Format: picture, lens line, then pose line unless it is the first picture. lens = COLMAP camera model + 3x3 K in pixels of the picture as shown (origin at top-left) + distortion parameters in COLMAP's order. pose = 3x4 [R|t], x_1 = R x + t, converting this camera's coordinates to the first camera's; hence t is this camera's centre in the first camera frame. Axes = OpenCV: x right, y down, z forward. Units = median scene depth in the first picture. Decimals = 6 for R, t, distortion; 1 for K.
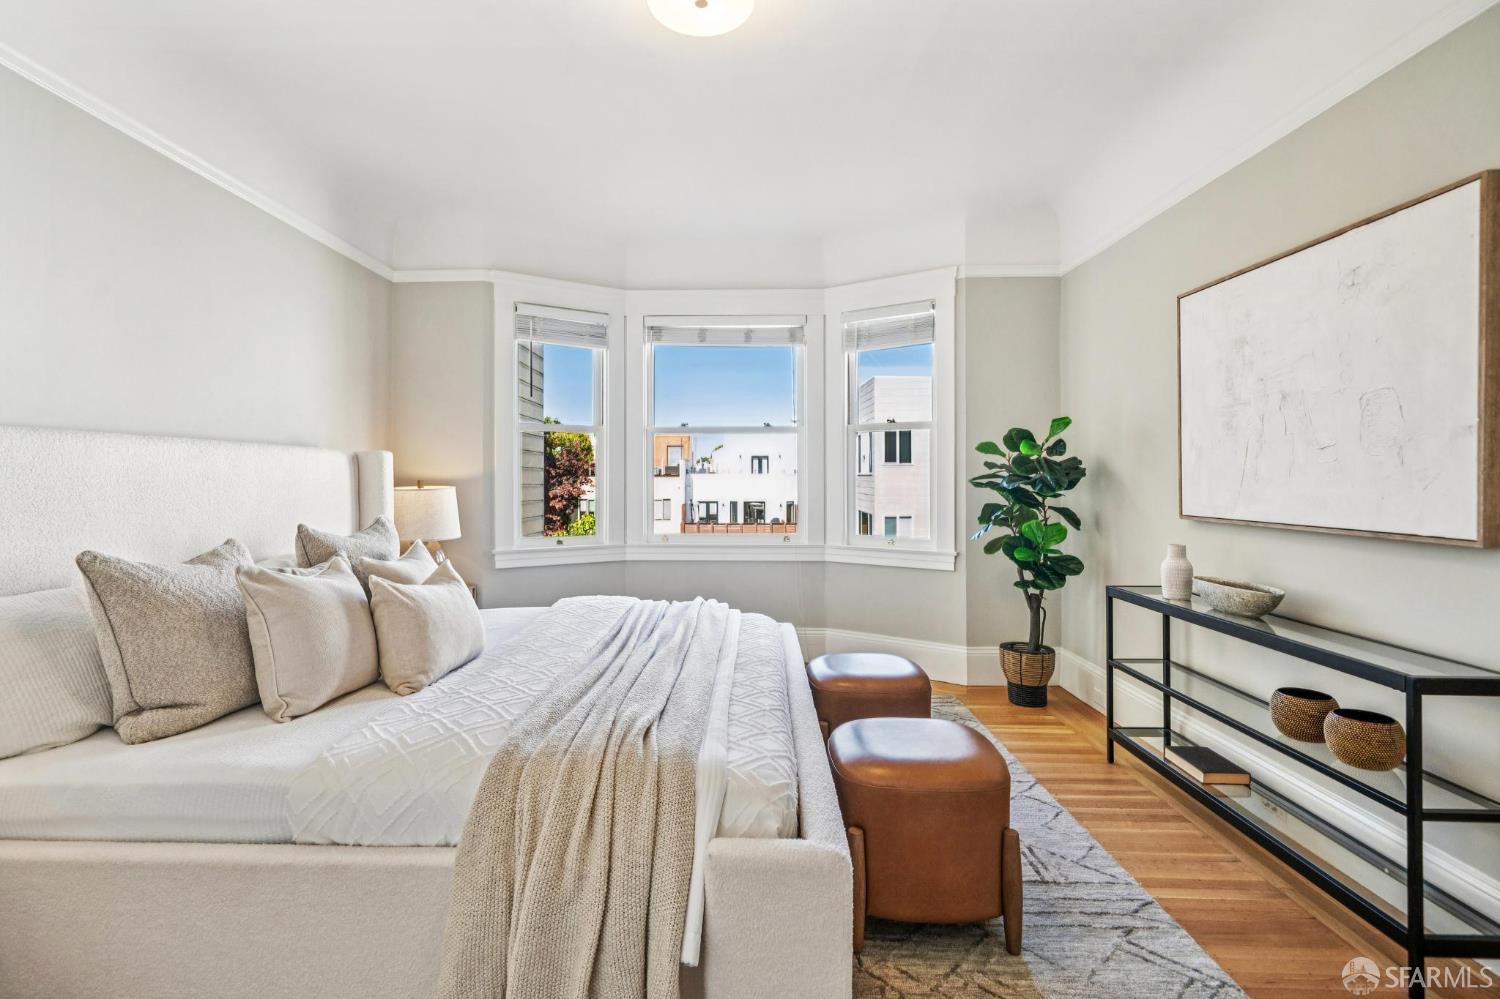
lens RADIAL K [[681.5, 0, 728.6], [0, 681.5, 483.6], [0, 0, 1]] dist [0.002311, 0.000729]
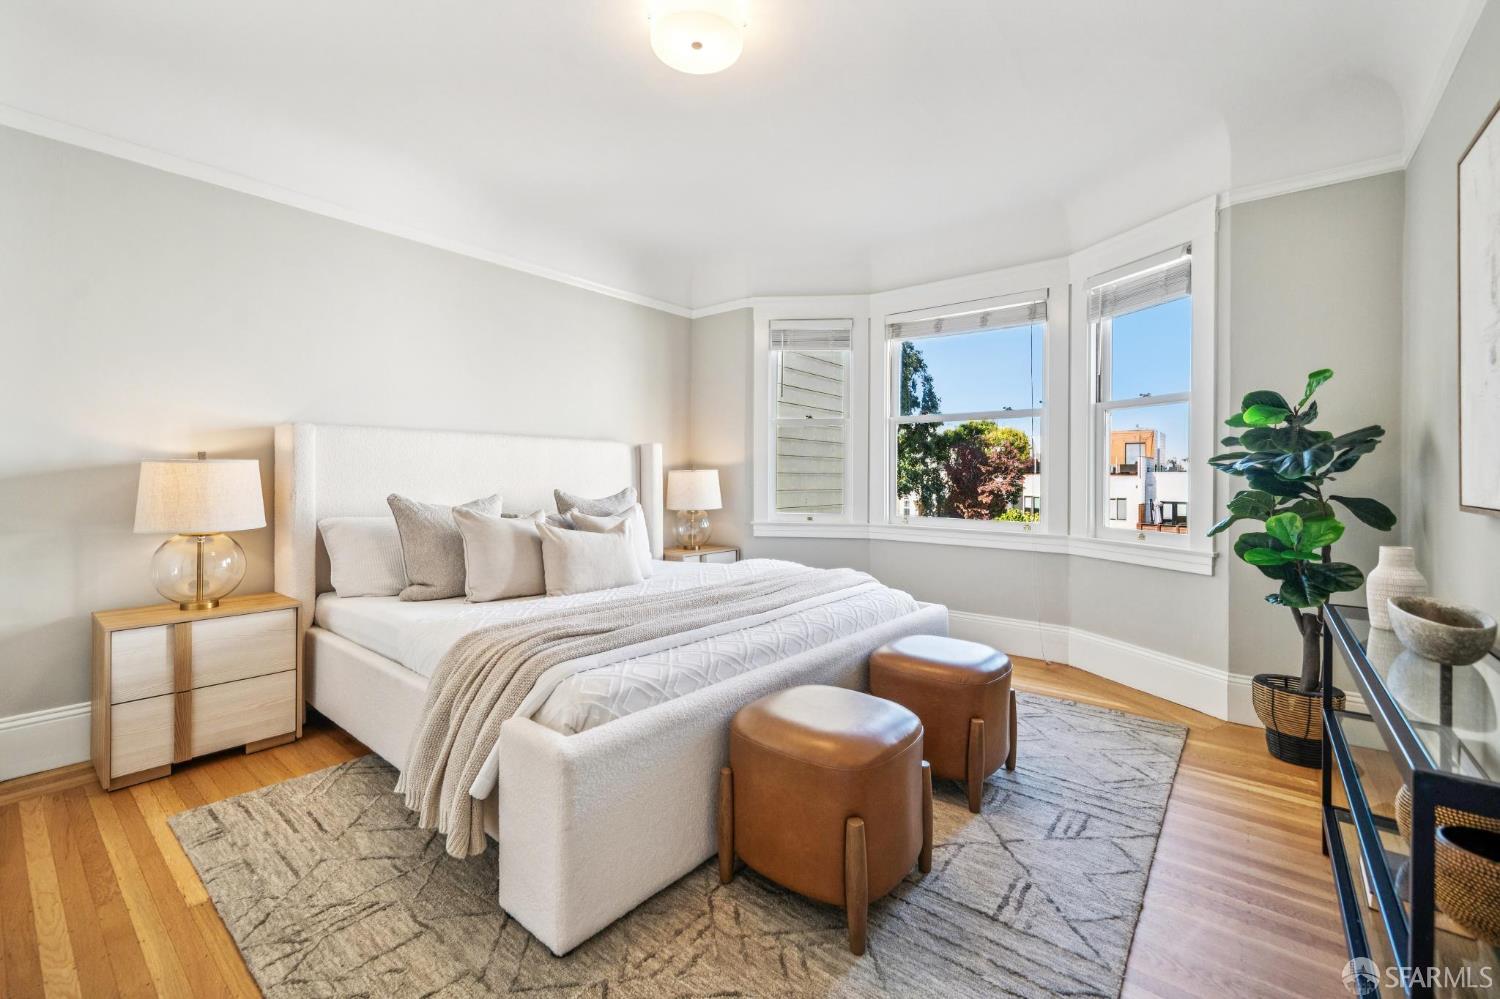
lens RADIAL K [[607.3, 0, 752.5], [0, 607.3, 484.4], [0, 0, 1]] dist [-0.000807, 0.000282]
pose [[0.803042, 0.013404, -0.595772, 0.343638], [-0.009662, 0.999908, 0.009474, 0.020182], [0.595844, -0.001852, 0.803098, 0.111278]]
